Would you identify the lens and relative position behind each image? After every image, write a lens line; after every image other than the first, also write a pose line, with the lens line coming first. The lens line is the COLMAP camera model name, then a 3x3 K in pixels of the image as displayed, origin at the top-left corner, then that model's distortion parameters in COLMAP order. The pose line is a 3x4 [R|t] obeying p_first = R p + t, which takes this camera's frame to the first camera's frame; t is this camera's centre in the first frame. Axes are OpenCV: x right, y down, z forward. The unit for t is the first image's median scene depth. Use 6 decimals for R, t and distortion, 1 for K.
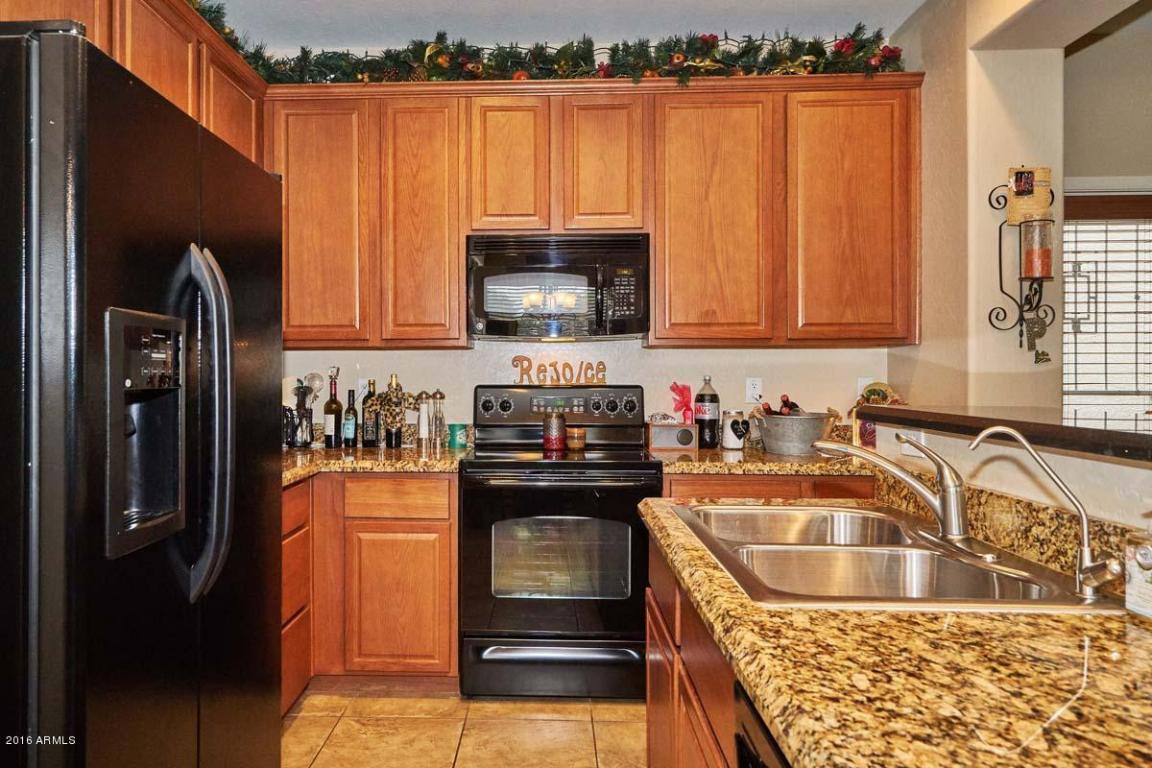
lens RADIAL K [[777.2, 0, 517.4], [0, 777.2, 376.0], [0, 0, 1]] dist [0.012117, -0.000171]
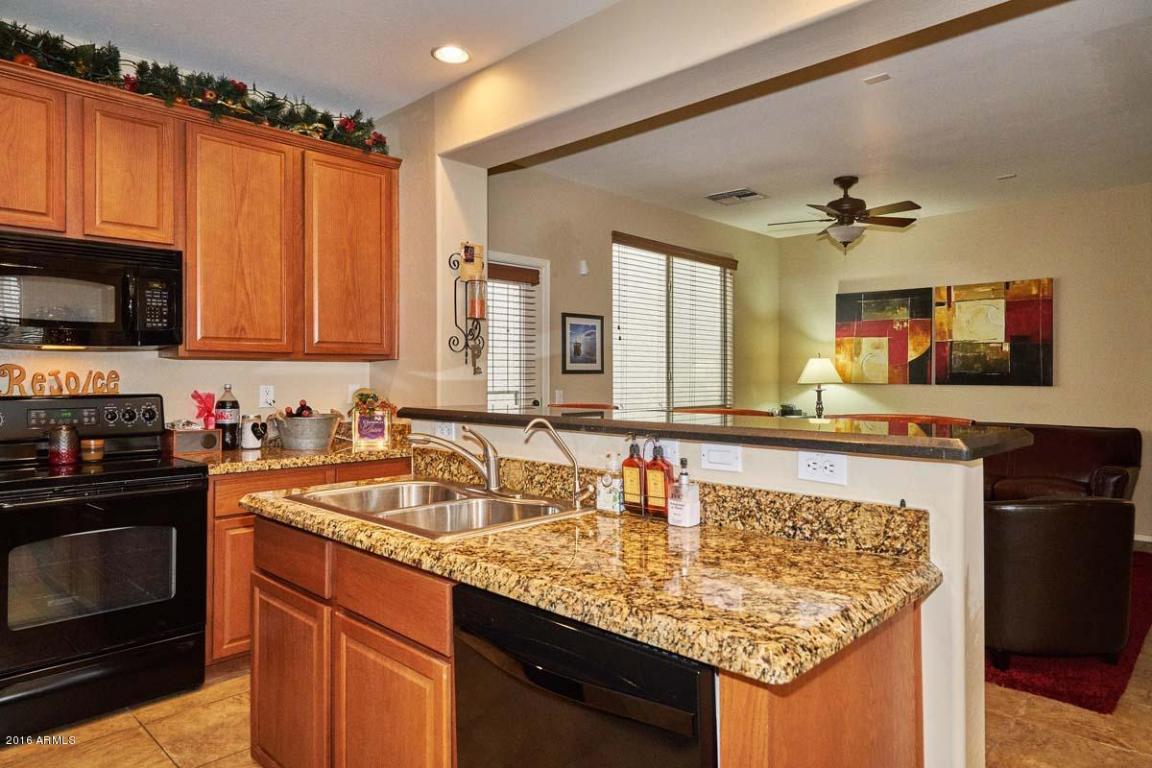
lens RADIAL K [[713.5, 0, 581.5], [0, 713.5, 371.8], [0, 0, 1]] dist [0.006084, 0.001441]
pose [[0.658902, 0.003147, 0.752223, -0.202774], [0.001917, 0.999981, -0.005863, -0.011907], [-0.752227, 0.005305, 0.658883, -0.050310]]
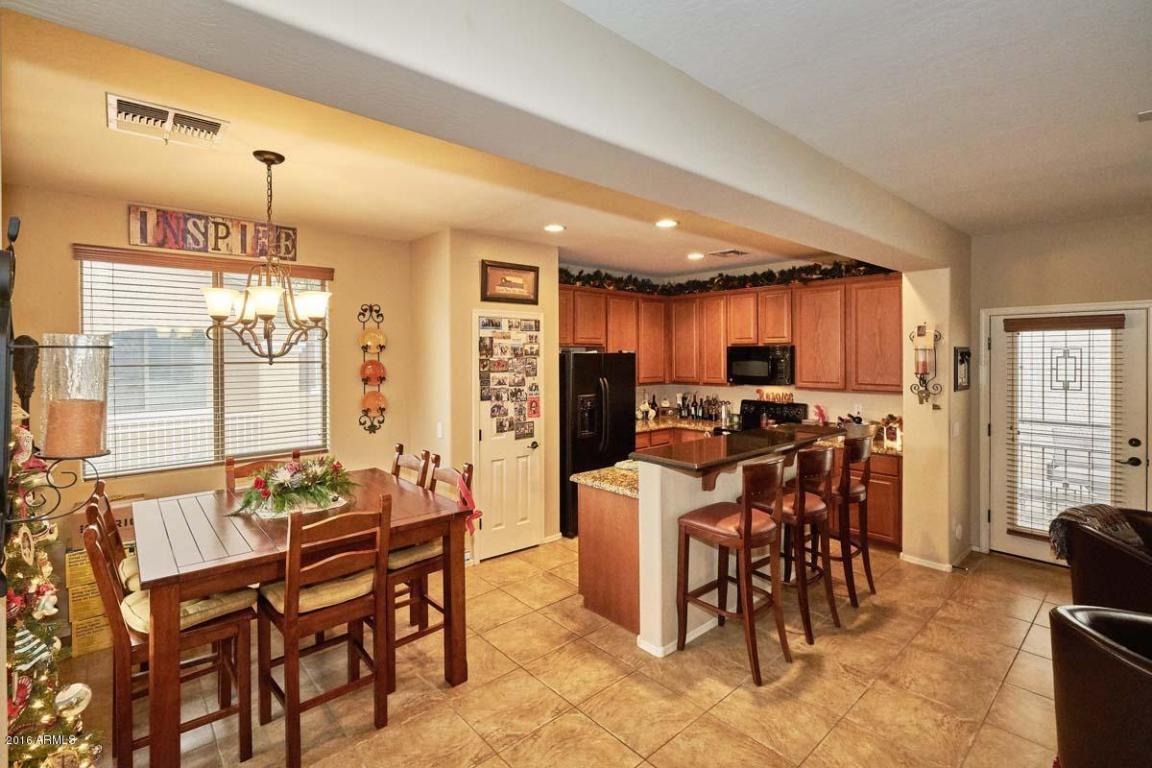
lens RADIAL K [[534.2, 0, 574.4], [0, 534.2, 359.8], [0, 0, 1]] dist [-0.001139, 0.002870]
pose [[0.693678, 0.007542, -0.720246, 0.924076], [0.002845, 0.999909, 0.013211, -0.160227], [0.720280, -0.011214, 0.693593, -0.704969]]
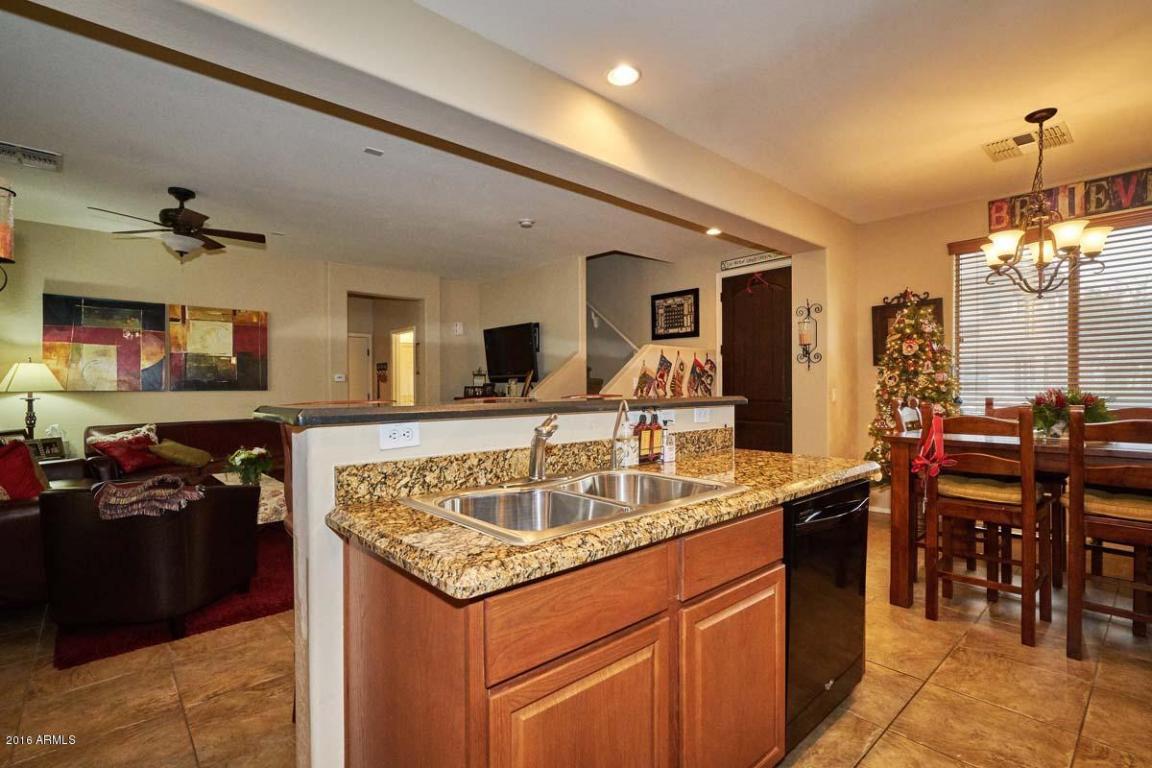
lens RADIAL K [[534.2, 0, 565.5], [0, 534.2, 389.7], [0, 0, 1]] dist [-0.001139, 0.002870]
pose [[-0.689534, -0.000330, 0.724254, -0.128773], [0.008591, 0.999926, 0.008634, 0.008189], [-0.724203, 0.012175, -0.689480, 0.816033]]
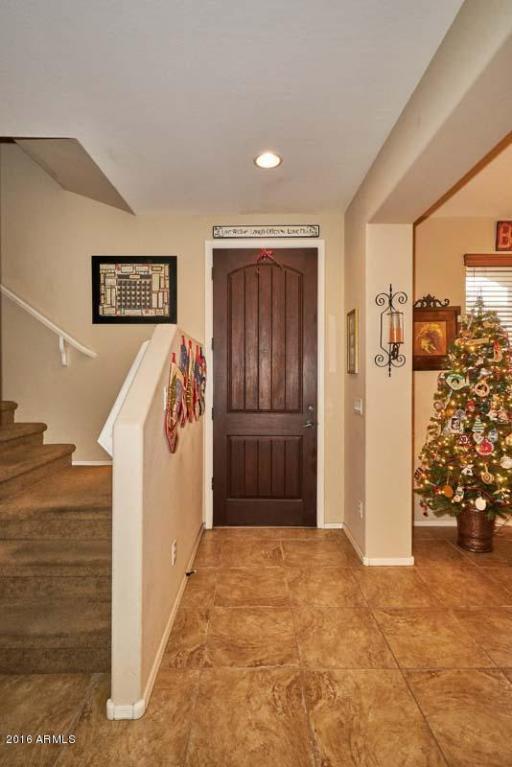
lens RADIAL K [[396.8, 0, 256.0], [0, 396.8, 379.7], [0, 0, 1]] dist [0.001433, 0.000249]
pose [[-0.999080, 0.000899, -0.042877, 0.840695], [0.000668, 0.999985, 0.005402, -0.026173], [0.042881, 0.005368, -0.999066, 0.125693]]
